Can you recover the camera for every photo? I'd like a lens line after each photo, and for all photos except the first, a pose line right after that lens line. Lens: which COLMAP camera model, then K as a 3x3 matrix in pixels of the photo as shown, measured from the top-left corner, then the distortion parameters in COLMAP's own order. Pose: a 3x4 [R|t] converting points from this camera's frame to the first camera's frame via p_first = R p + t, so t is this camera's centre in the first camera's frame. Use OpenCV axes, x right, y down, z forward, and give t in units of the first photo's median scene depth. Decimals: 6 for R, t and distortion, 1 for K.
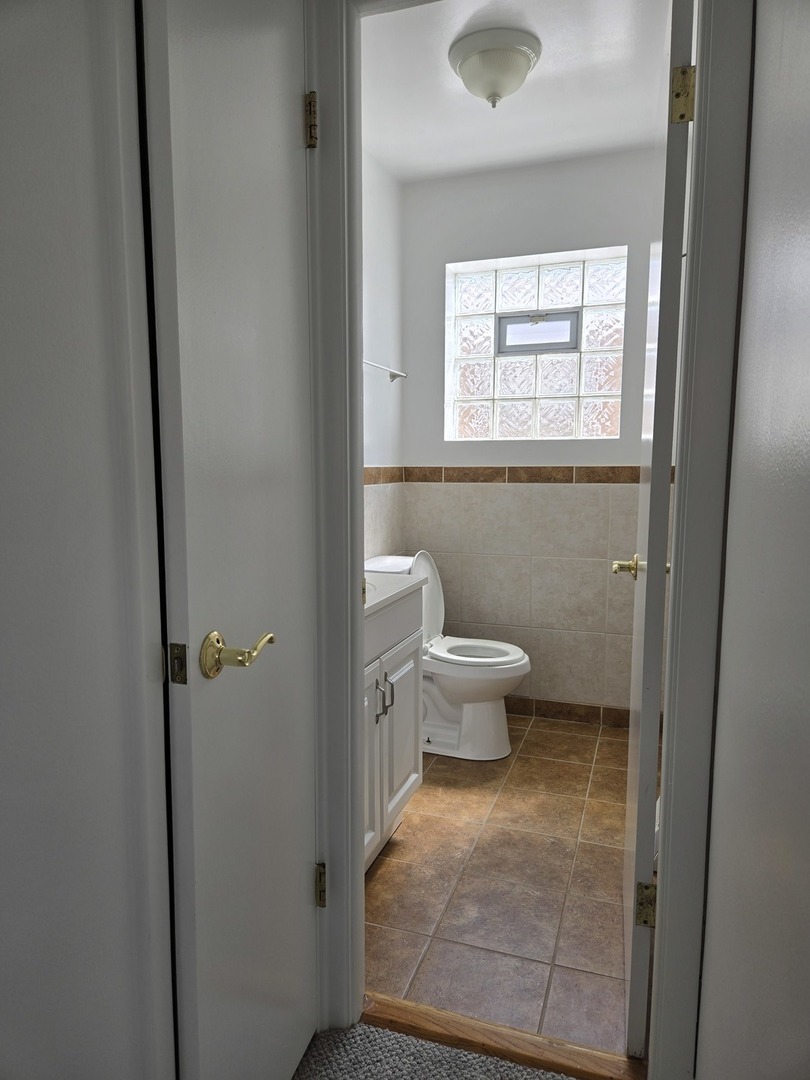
lens RADIAL K [[726.5, 0, 407.5], [0, 726.5, 554.1], [0, 0, 1]] dist [0.073398, -0.063894]
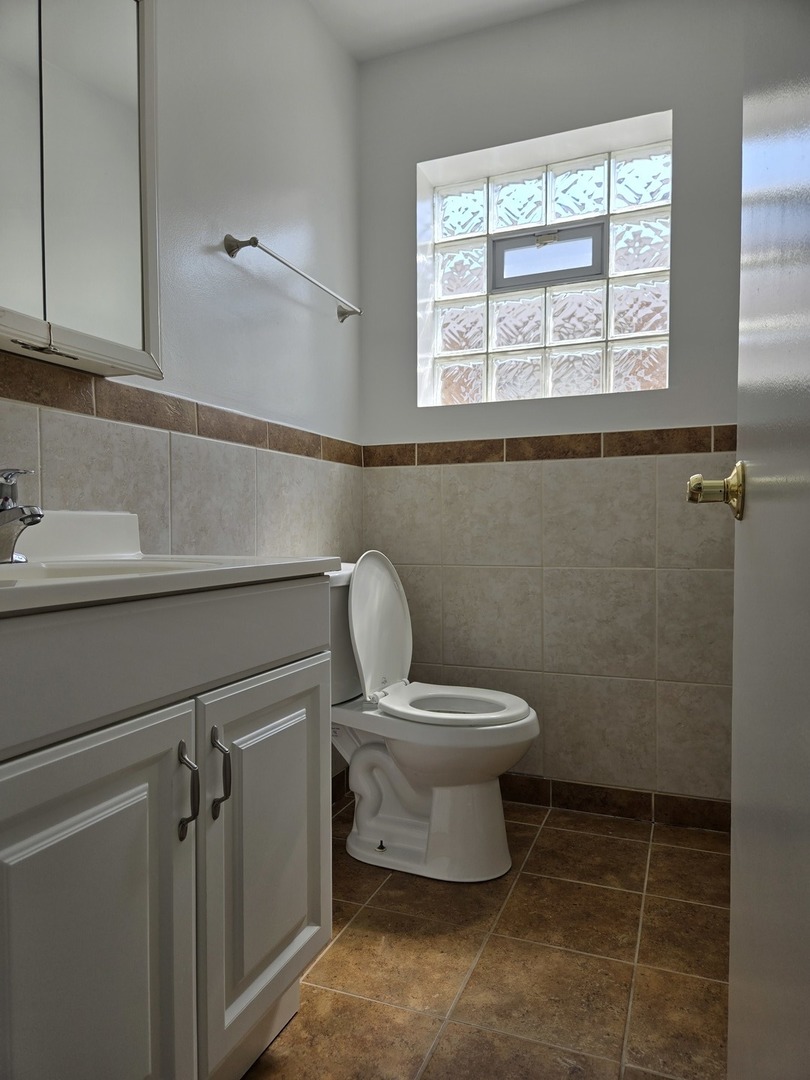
lens RADIAL K [[726.5, 0, 407.5], [0, 726.5, 554.1], [0, 0, 1]] dist [0.073398, -0.063894]
pose [[0.999047, -0.002042, -0.043596, 0.075624], [-0.002034, 0.995641, -0.093249, 0.057524], [0.043596, 0.093248, 0.994688, 0.319283]]
